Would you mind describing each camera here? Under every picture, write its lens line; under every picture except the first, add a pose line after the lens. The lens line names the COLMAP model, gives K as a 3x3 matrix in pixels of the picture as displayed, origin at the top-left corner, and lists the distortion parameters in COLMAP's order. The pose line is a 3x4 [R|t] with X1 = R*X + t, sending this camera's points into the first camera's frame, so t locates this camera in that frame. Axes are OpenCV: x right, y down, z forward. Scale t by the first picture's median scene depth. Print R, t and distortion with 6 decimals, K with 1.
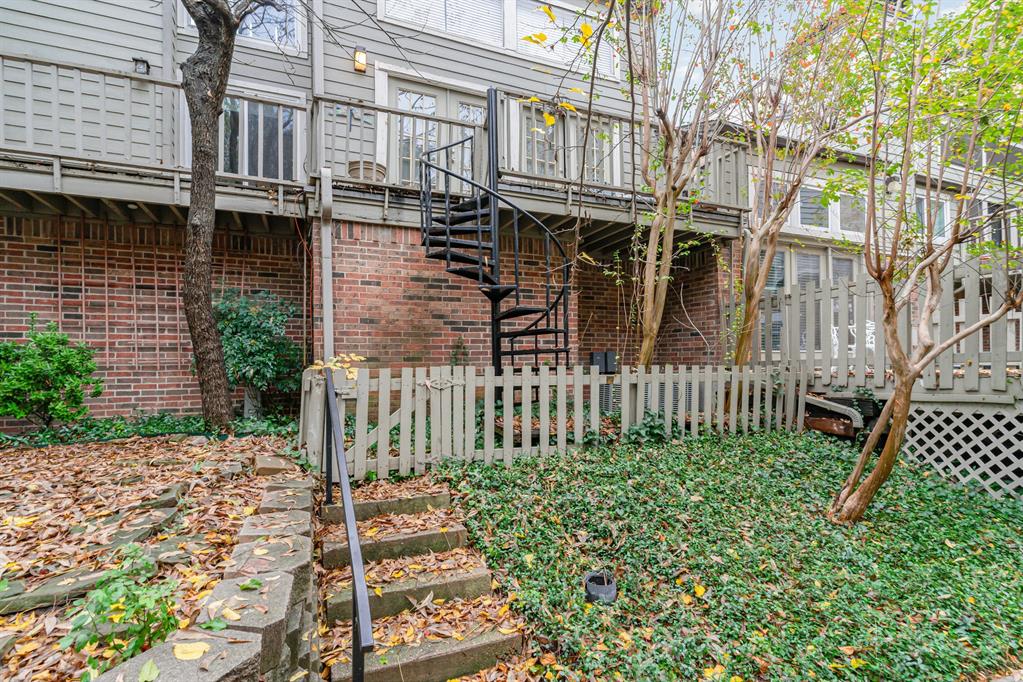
lens RADIAL K [[741.3, 0, 511.5], [0, 741.3, 341.0], [0, 0, 1]] dist [-0.007237, 0.000533]
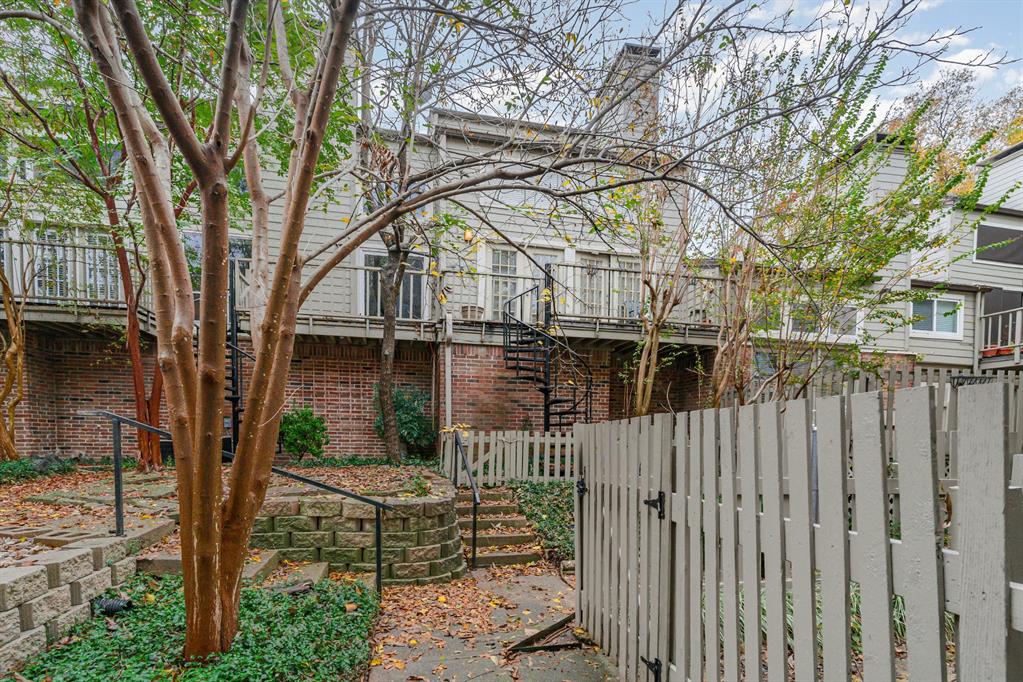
lens RADIAL K [[741.3, 0, 511.5], [0, 741.3, 341.0], [0, 0, 1]] dist [-0.007237, 0.000533]
pose [[0.992538, 0.005549, -0.121810, 0.100550], [-0.017219, 0.995333, -0.094956, -0.011319], [0.120715, 0.096345, 0.988001, -0.662147]]
